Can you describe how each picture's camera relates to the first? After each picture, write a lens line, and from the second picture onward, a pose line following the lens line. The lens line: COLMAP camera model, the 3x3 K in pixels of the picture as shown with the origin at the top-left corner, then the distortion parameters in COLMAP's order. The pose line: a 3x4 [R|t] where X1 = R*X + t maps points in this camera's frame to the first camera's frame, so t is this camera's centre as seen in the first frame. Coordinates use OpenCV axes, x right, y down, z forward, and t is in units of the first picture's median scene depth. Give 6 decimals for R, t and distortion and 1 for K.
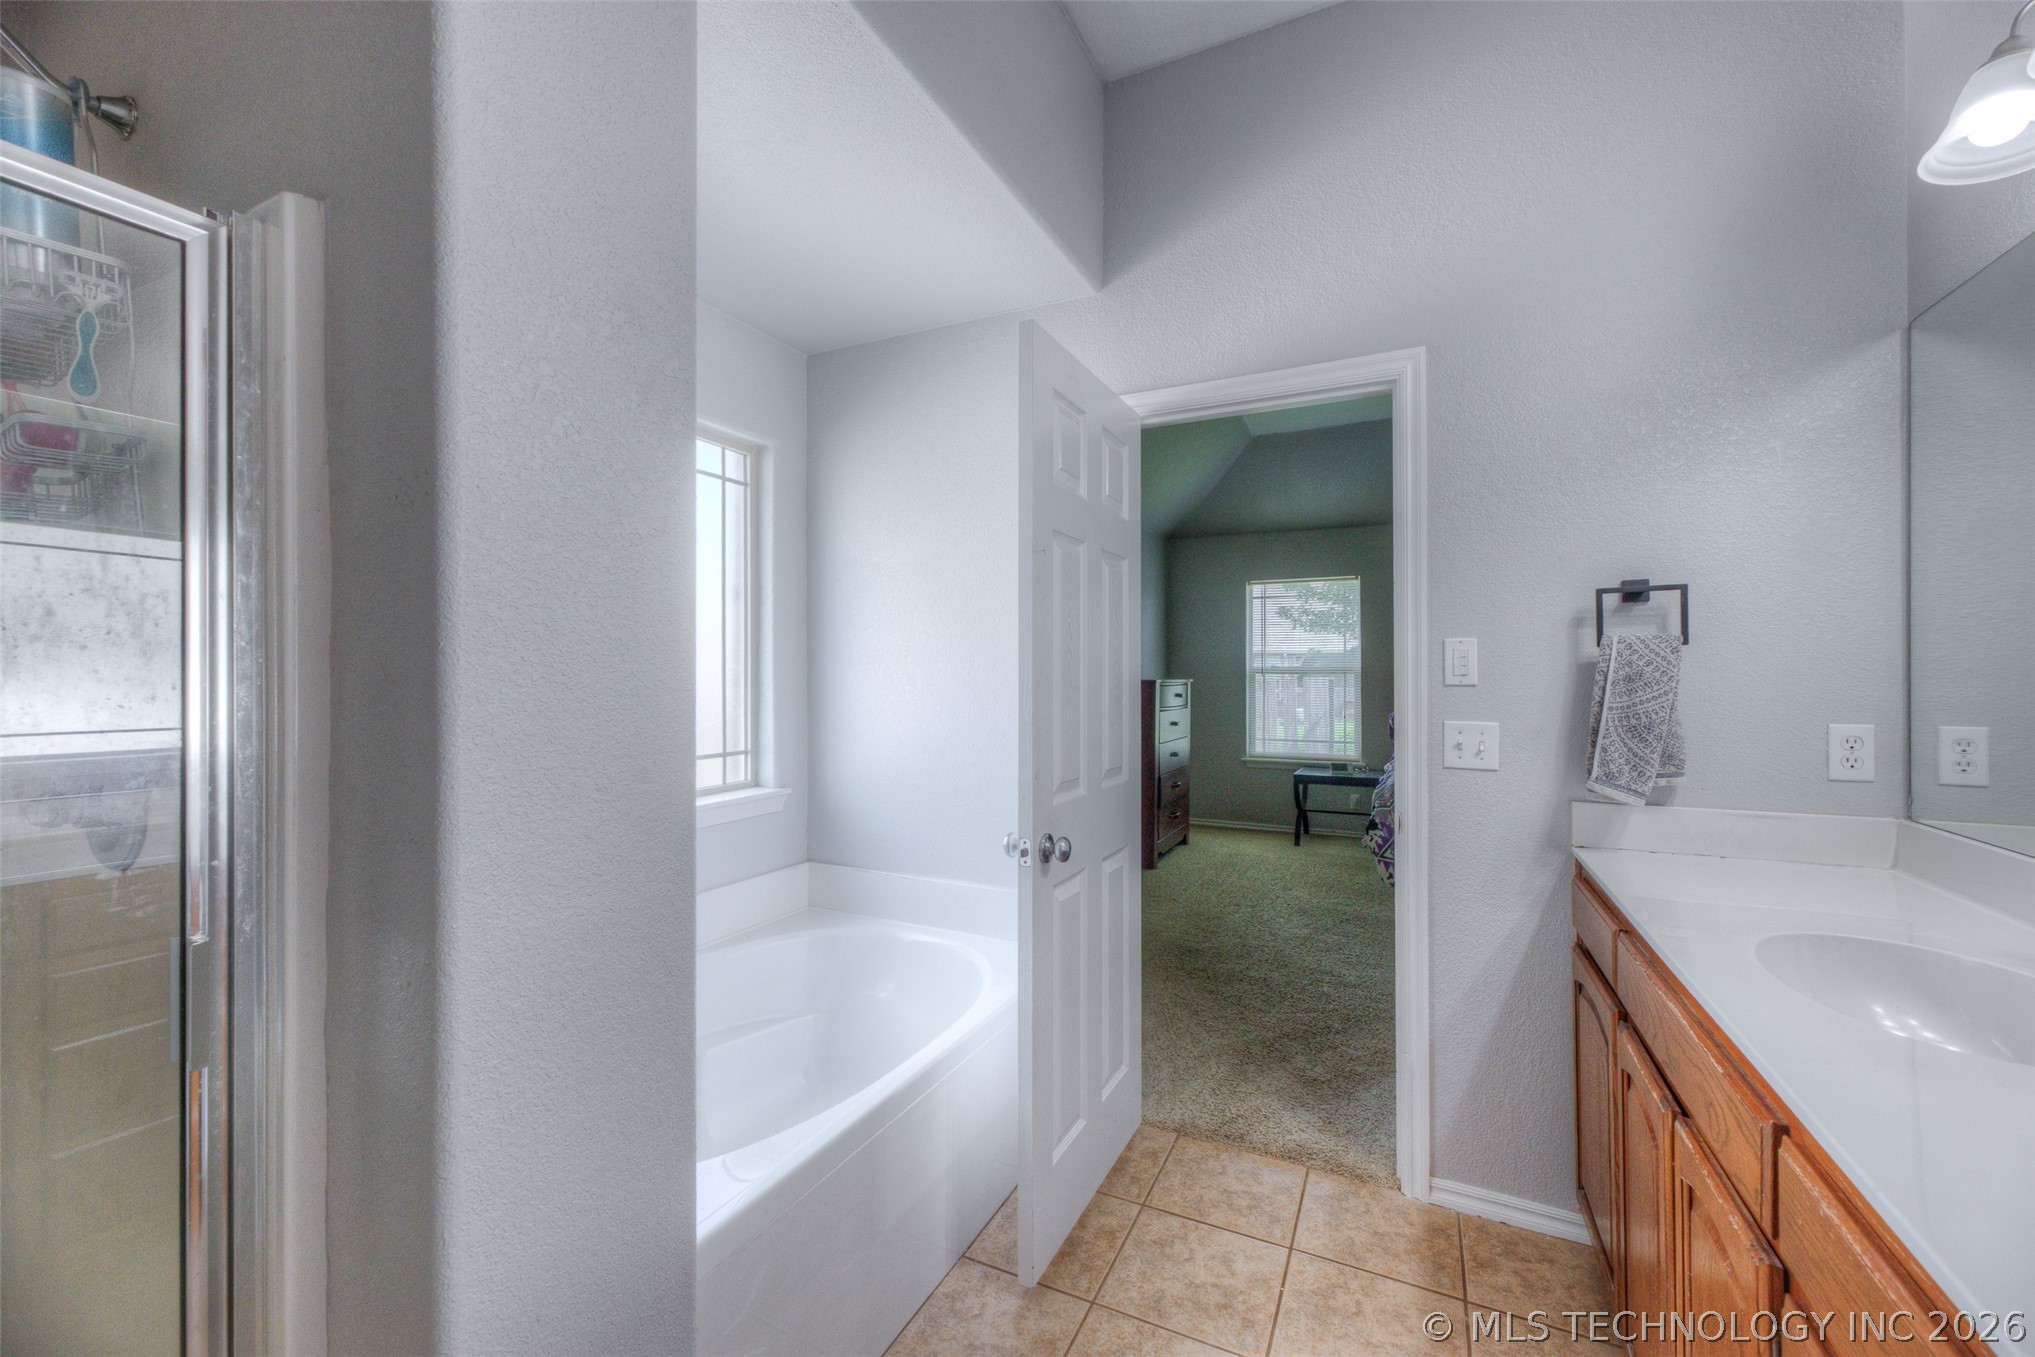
lens RADIAL K [[817.1, 0, 1017.2], [0, 817.1, 685.7], [0, 0, 1]] dist [0.005342, -0.002578]
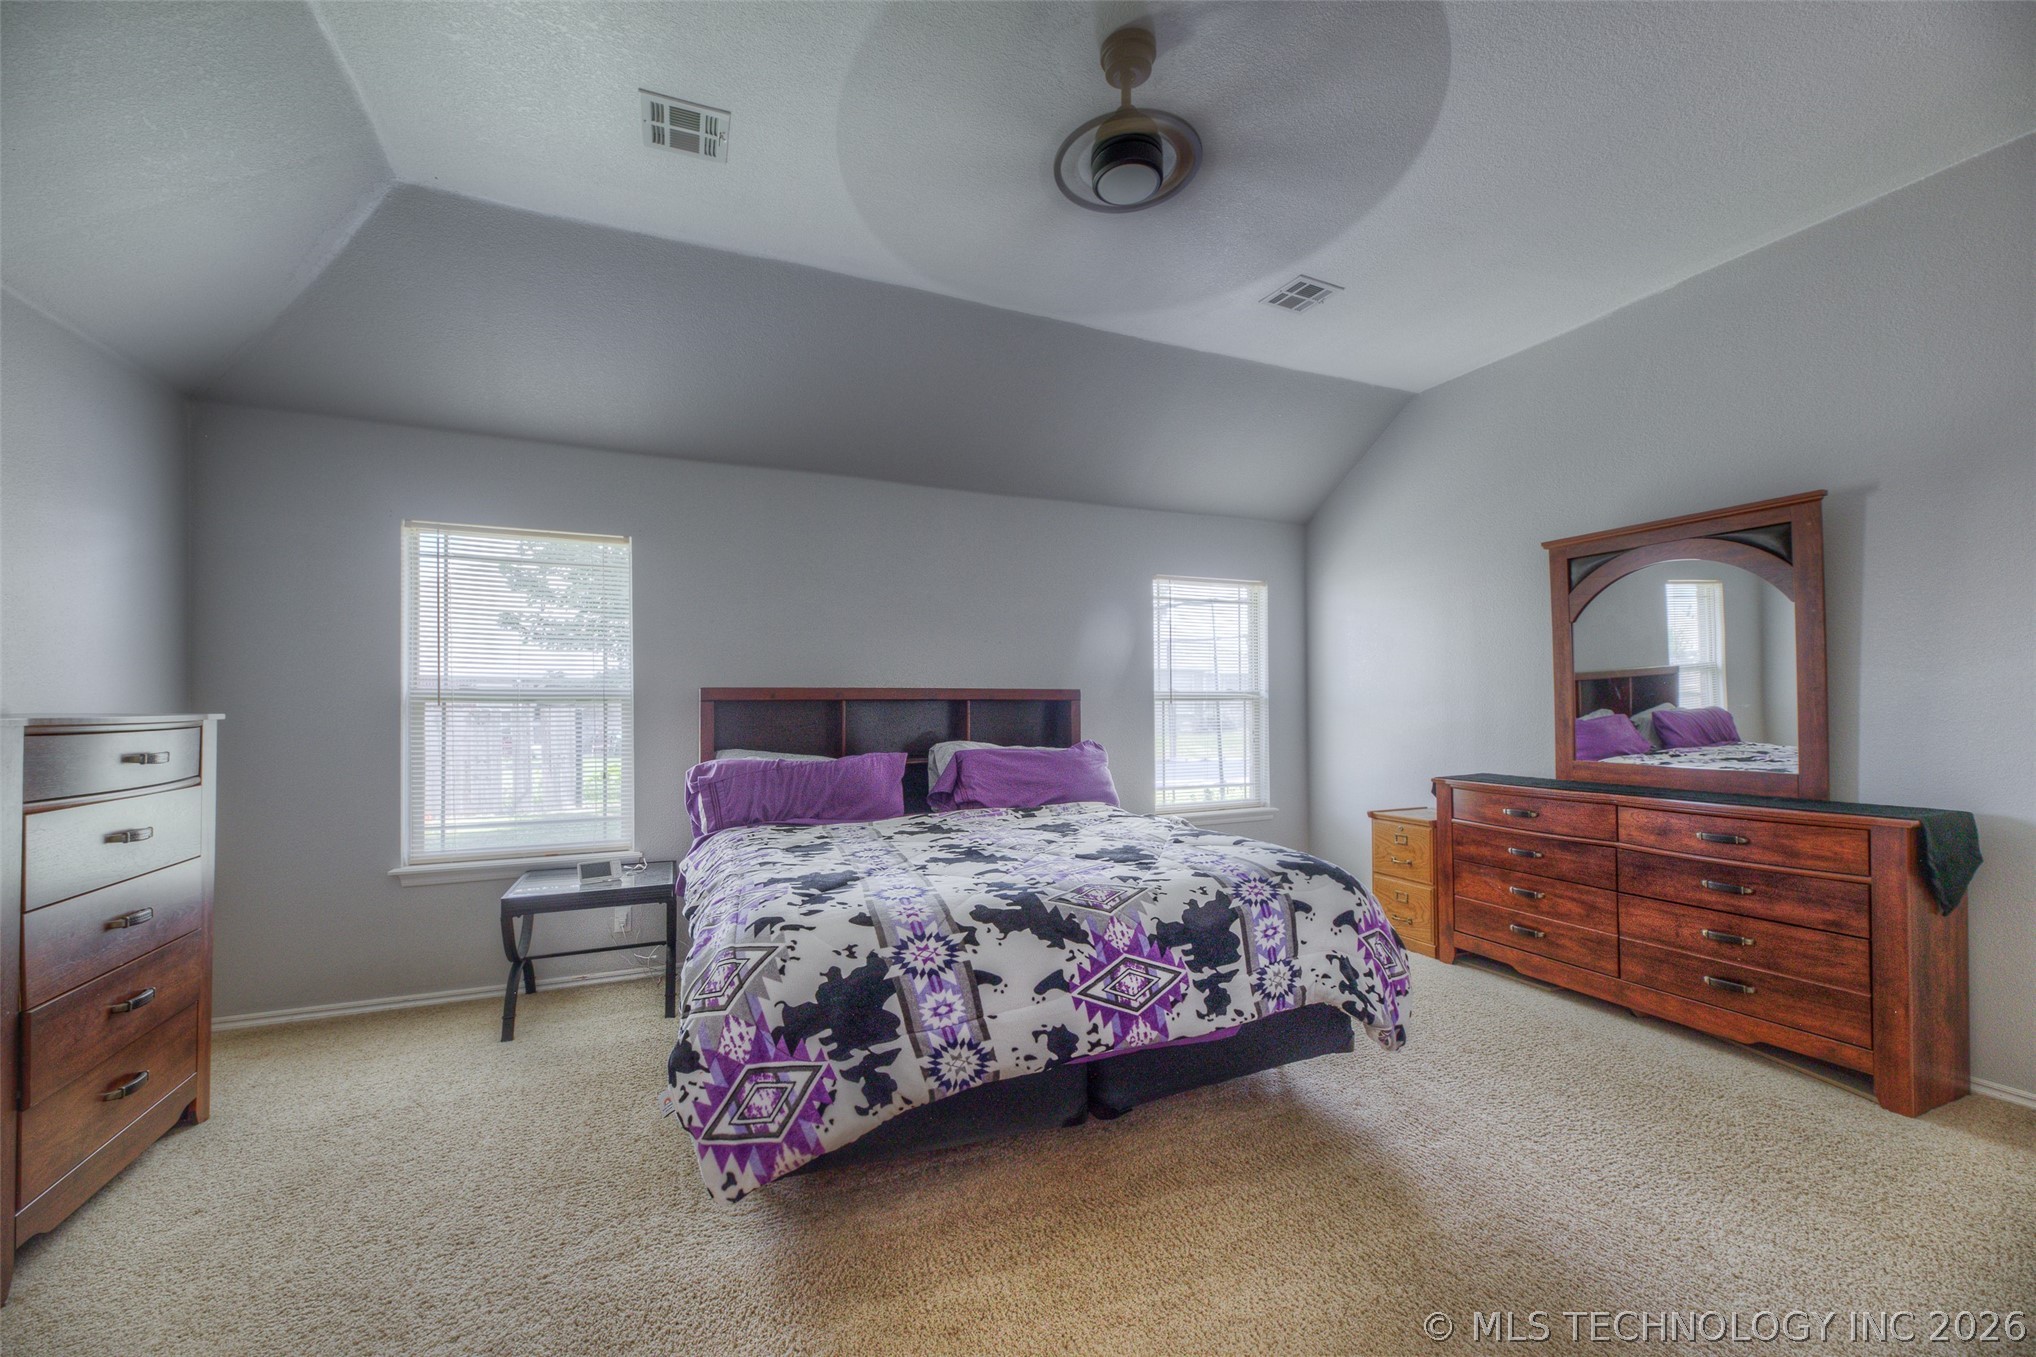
lens RADIAL K [[817.5, 0, 1036.5], [0, 817.5, 681.9], [0, 0, 1]] dist [0.005342, -0.002578]
pose [[0.641398, 0.014337, 0.767075, 0.153787], [0.018676, 0.999237, -0.034292, -0.002736], [-0.766981, 0.036321, 0.640641, 0.399664]]
